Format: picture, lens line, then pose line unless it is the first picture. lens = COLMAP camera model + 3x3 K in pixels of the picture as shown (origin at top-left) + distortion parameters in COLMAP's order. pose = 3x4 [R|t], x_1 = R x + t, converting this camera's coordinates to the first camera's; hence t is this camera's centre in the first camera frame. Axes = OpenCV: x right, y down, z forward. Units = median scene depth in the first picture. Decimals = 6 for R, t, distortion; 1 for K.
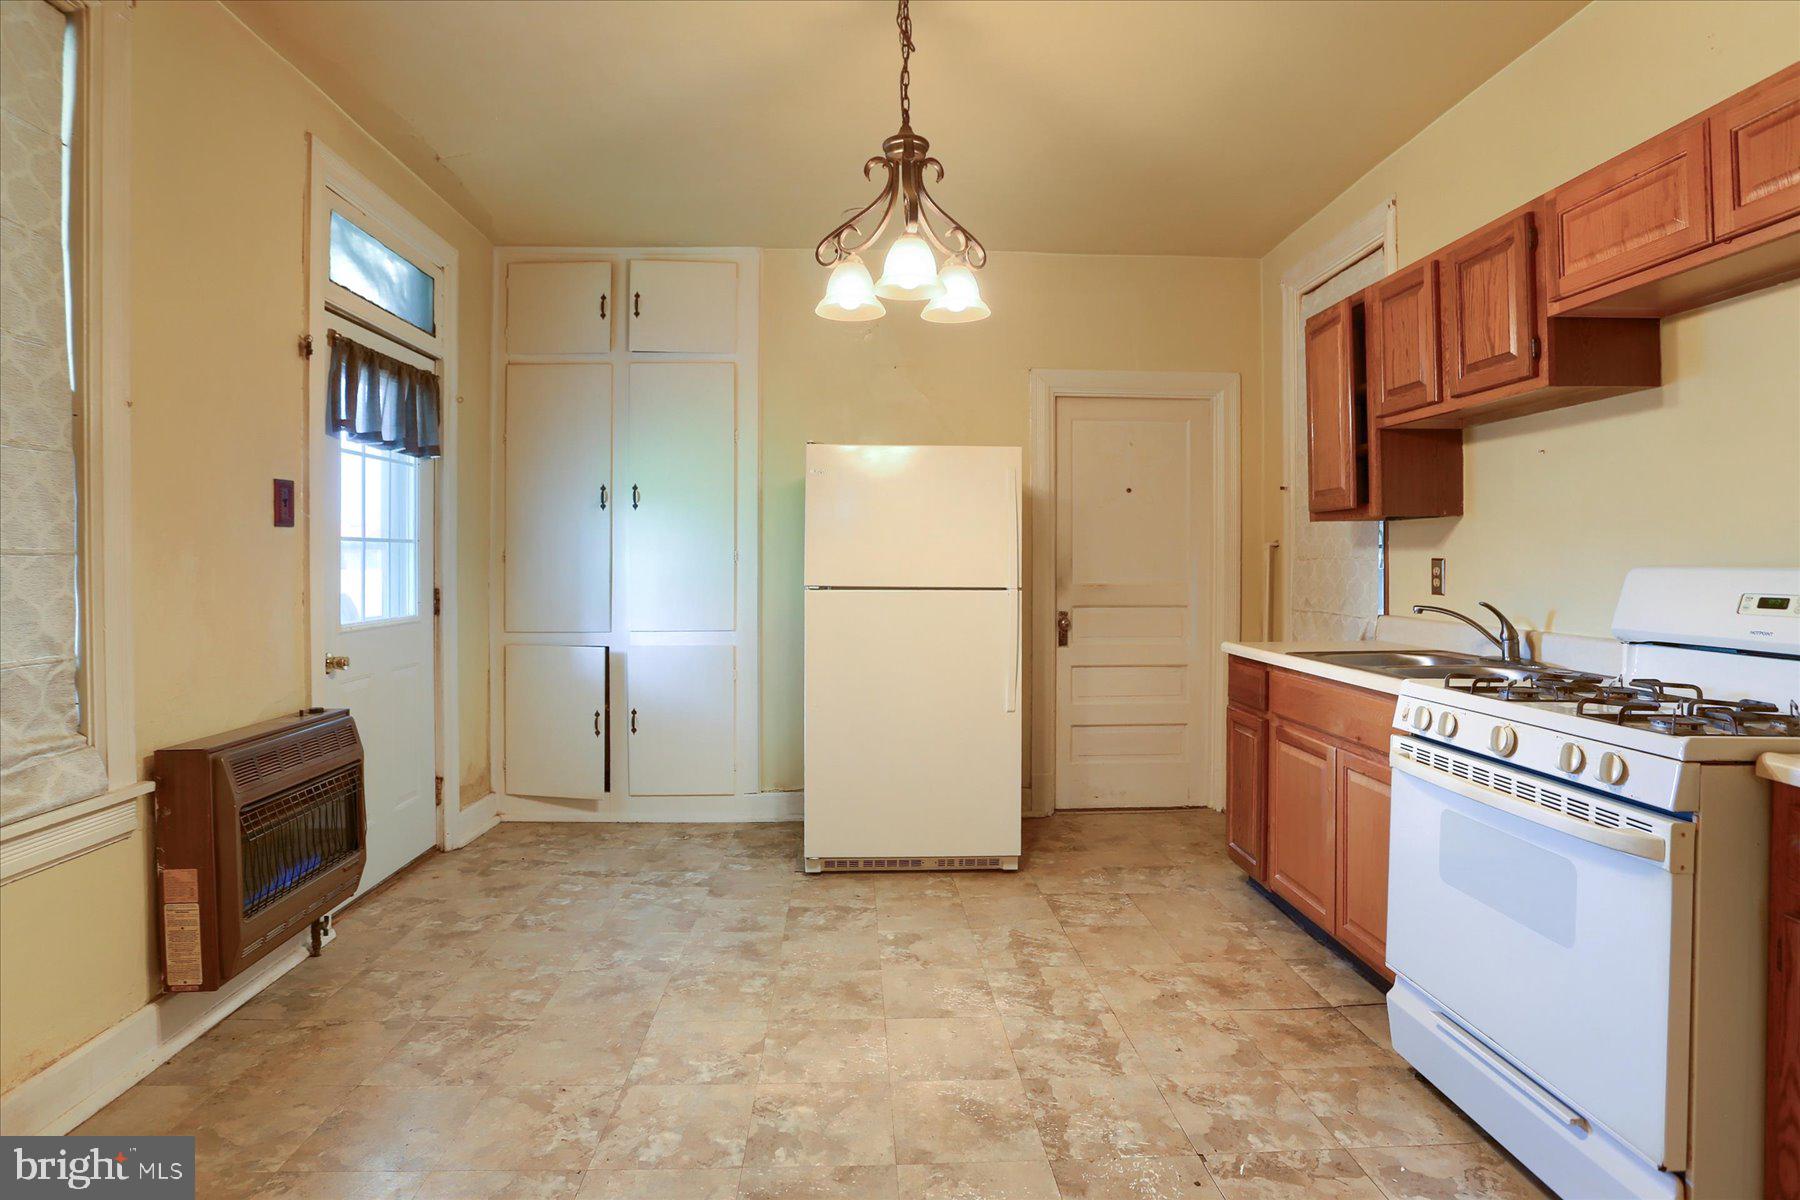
lens RADIAL K [[937.2, 0, 887.4], [0, 937.2, 562.5], [0, 0, 1]] dist [-0.075613, 0.038700]
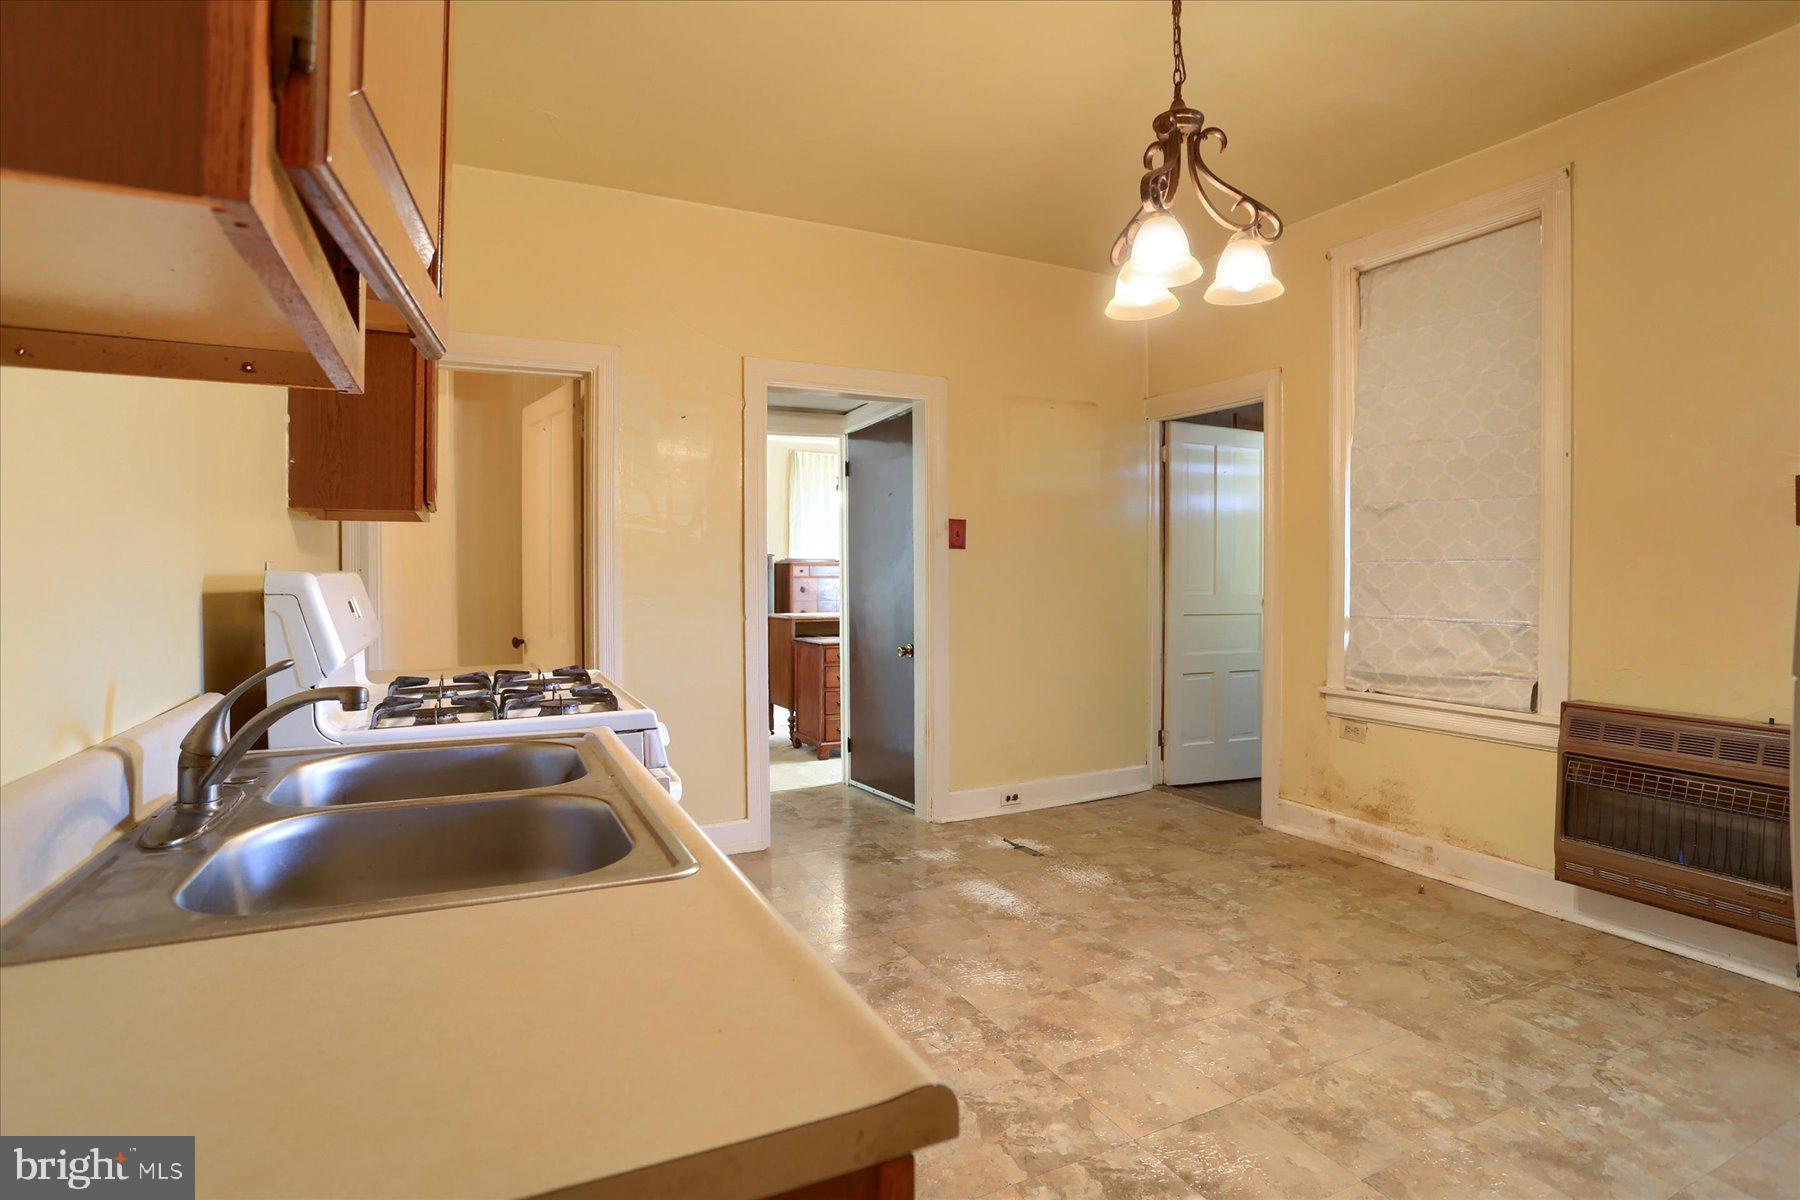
lens RADIAL K [[900.2, 0, 899.6], [0, 900.2, 587.3], [0, 0, 1]] dist [-0.072606, 0.030323]
pose [[-0.914590, 0.010411, -0.404249, 0.615492], [0.003987, 0.999852, 0.016729, 0.009353], [0.404364, 0.013689, -0.914496, 1.630414]]
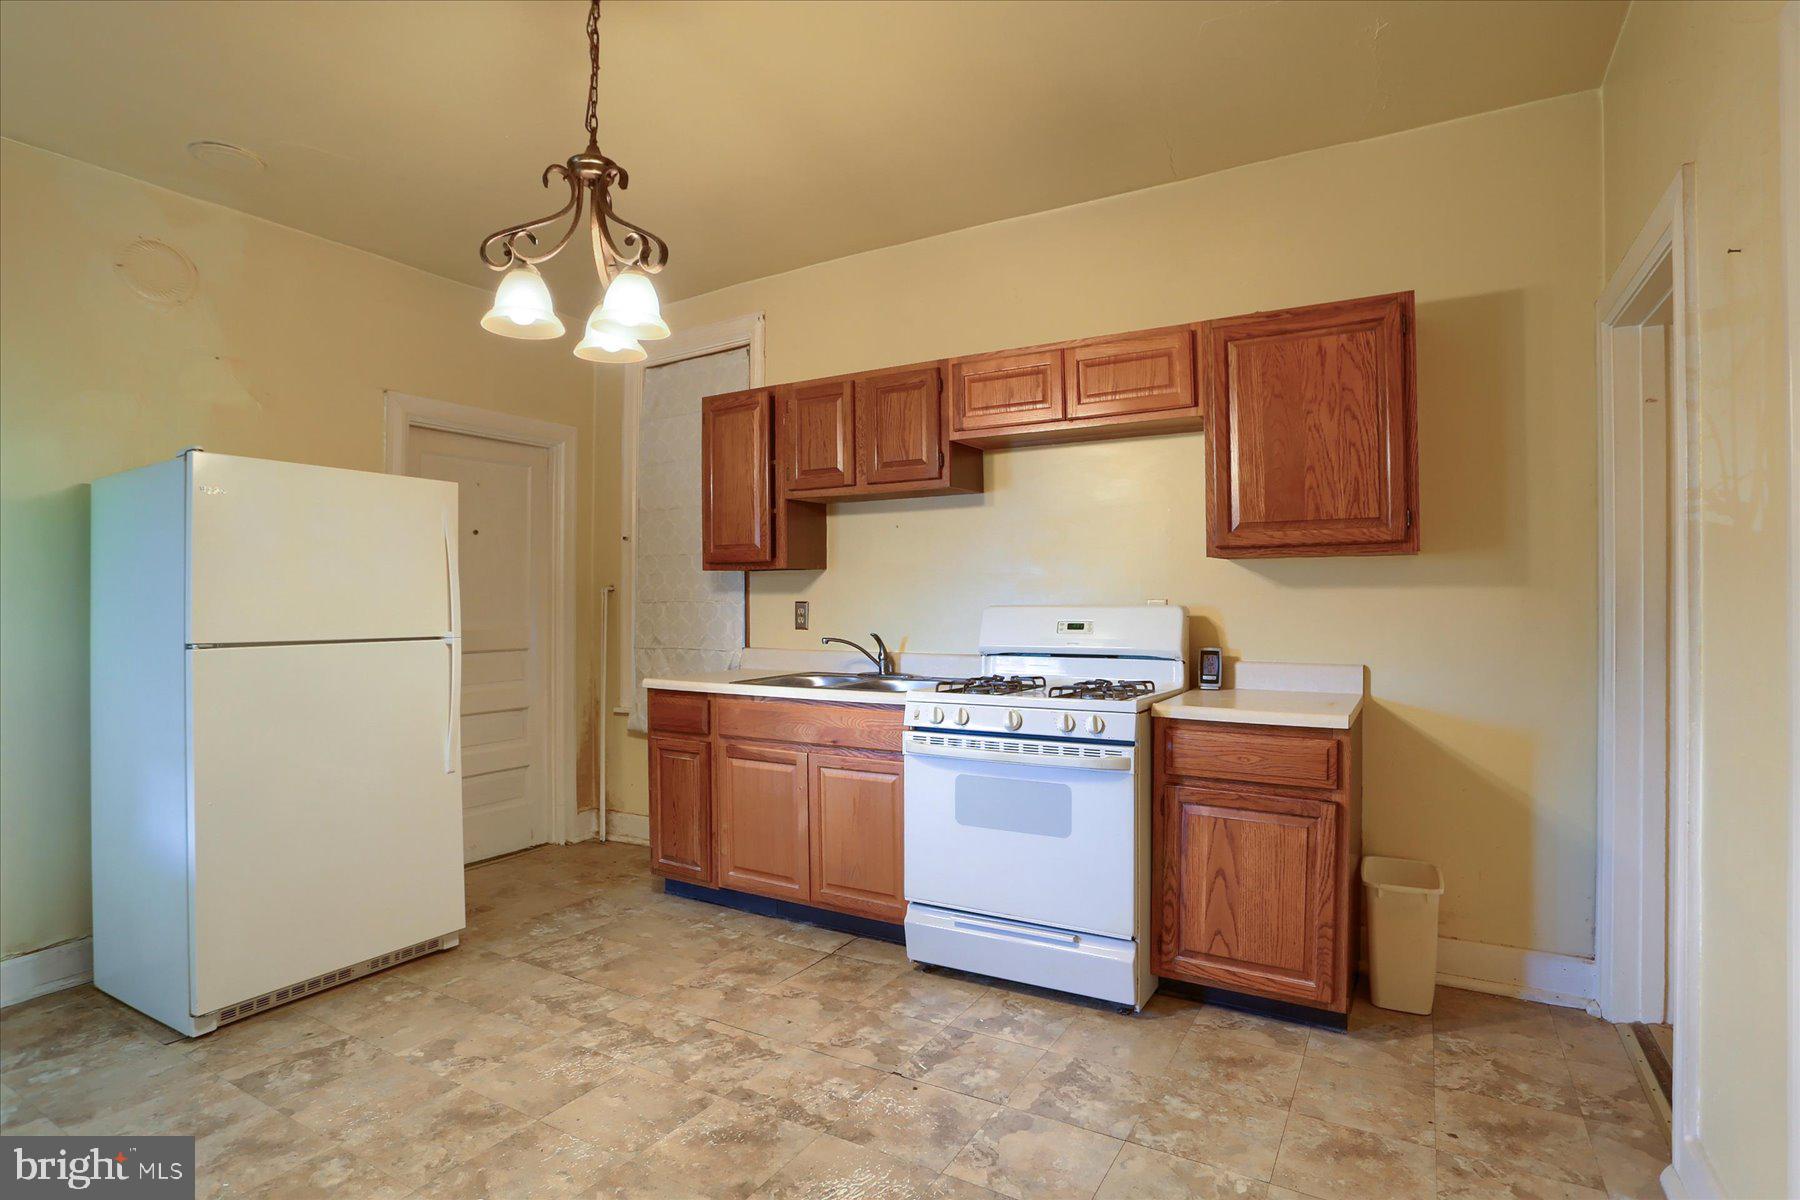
lens RADIAL K [[917.2, 0, 900.0], [0, 917.2, 600.0], [0, 0, 1]] dist [-0.076122, 0.032643]
pose [[0.543010, -0.007326, 0.839695, -0.544605], [0.009125, 0.999954, 0.002823, -0.011484], [-0.839677, 0.006130, 0.543052, 0.233863]]
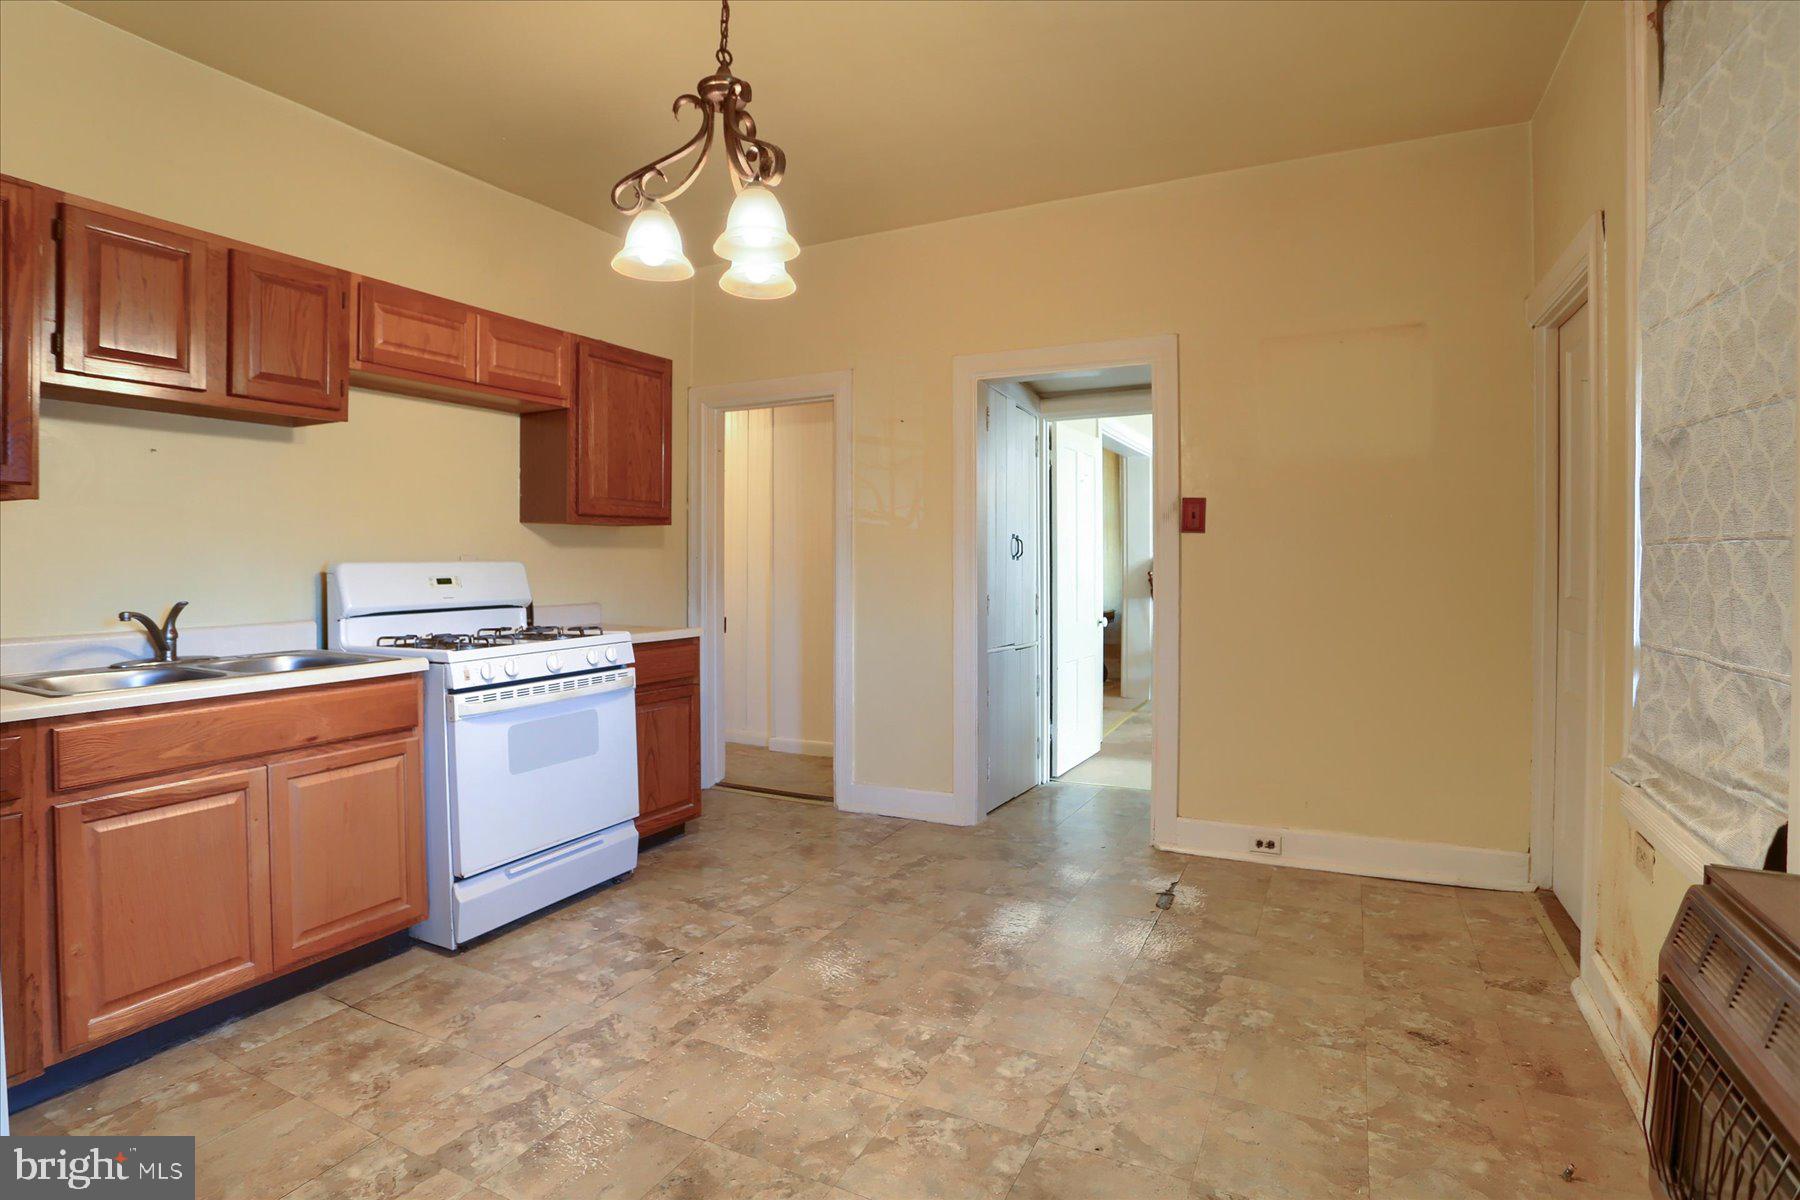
lens RADIAL K [[900.2, 0, 899.6], [0, 900.2, 587.3], [0, 0, 1]] dist [-0.072606, 0.030323]
pose [[-0.874192, -0.010488, 0.485467, -0.510536], [0.006819, 0.999403, 0.033870, 0.002474], [-0.485533, 0.032919, -0.873598, 1.580858]]
